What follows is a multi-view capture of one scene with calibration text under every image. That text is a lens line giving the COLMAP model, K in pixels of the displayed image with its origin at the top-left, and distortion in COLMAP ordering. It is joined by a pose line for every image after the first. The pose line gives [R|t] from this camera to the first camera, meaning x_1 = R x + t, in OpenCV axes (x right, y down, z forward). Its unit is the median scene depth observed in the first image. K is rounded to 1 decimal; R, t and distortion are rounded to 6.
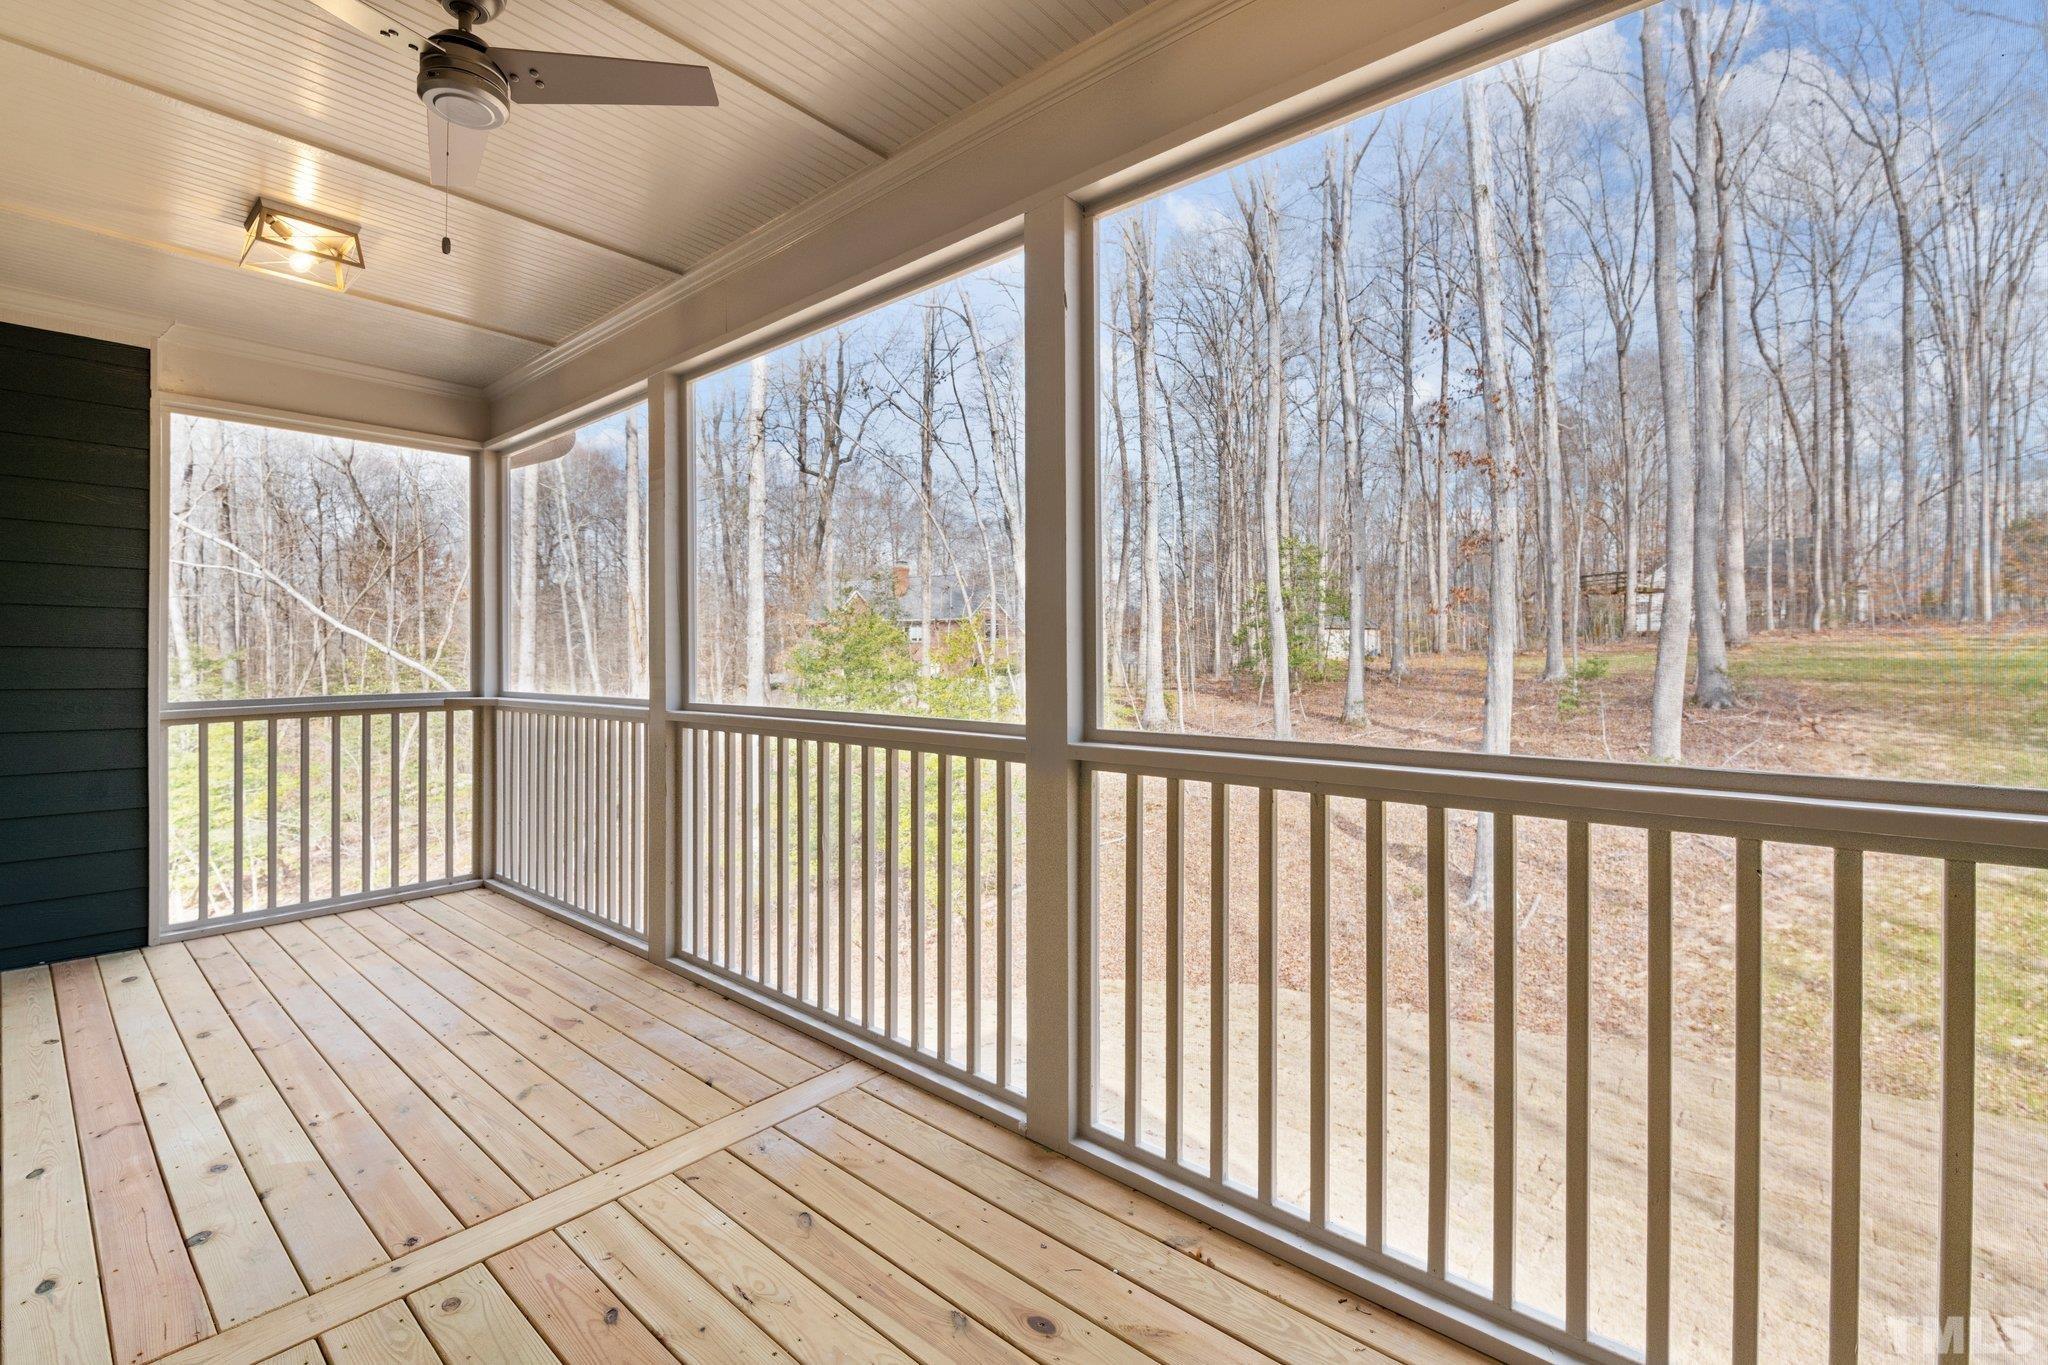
lens RADIAL K [[891.1, 0, 1027.7], [0, 891.1, 646.4], [0, 0, 1]] dist [0.001577, -0.000524]
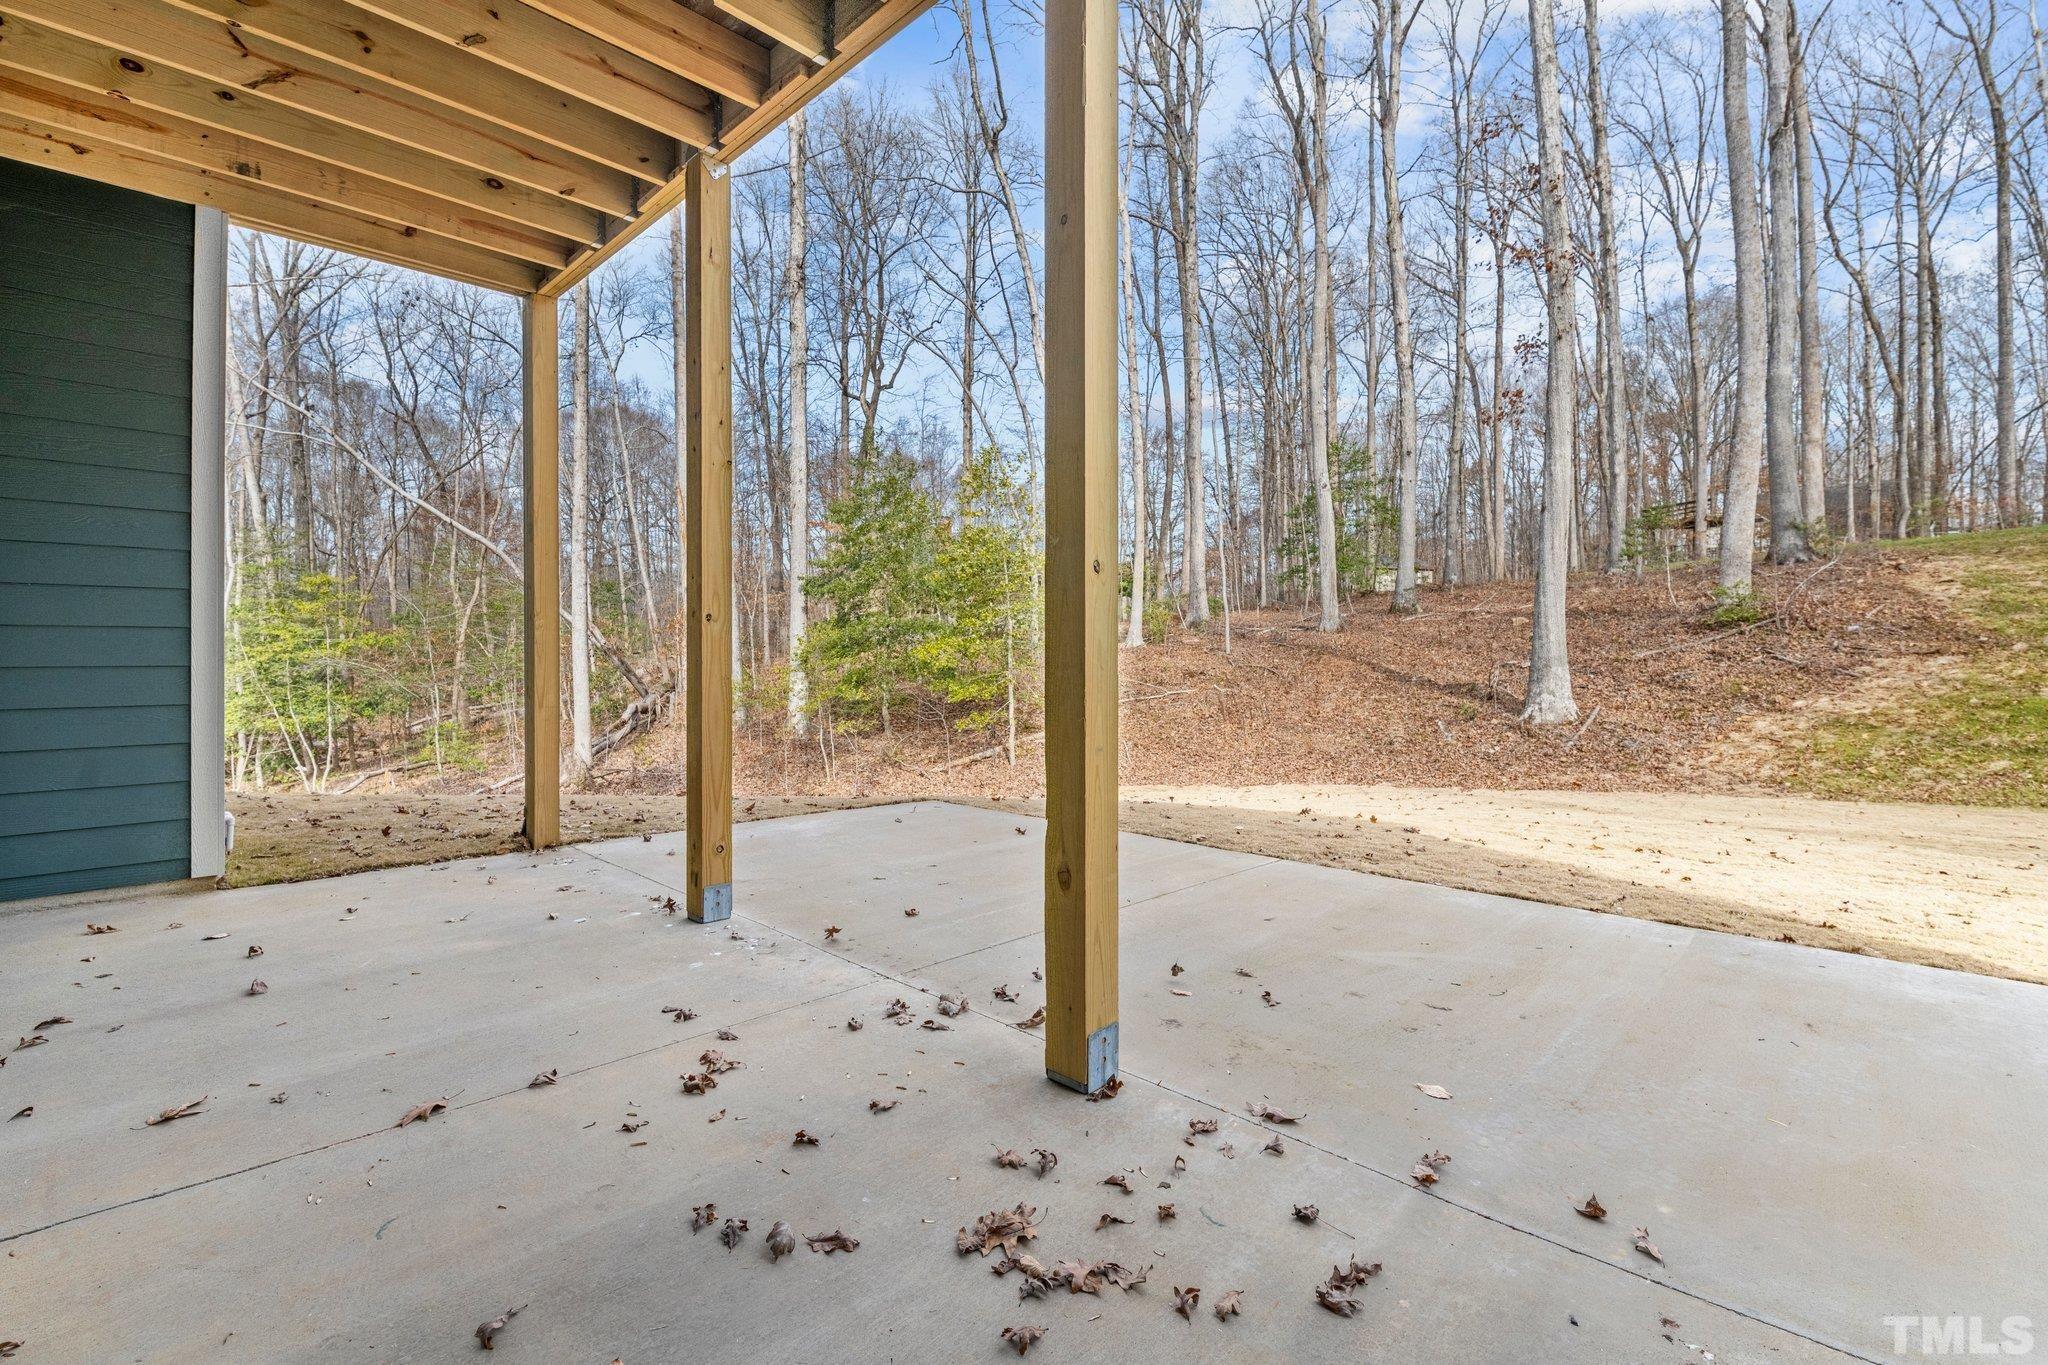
lens RADIAL K [[895.4, 0, 1024.6], [0, 895.4, 657.1], [0, 0, 1]] dist [-0.003478, -0.000058]
pose [[0.998597, -0.004786, -0.052742, 0.002208], [0.005309, 0.999938, 0.009785, 0.109735], [0.052692, -0.010051, 0.998560, 0.000956]]
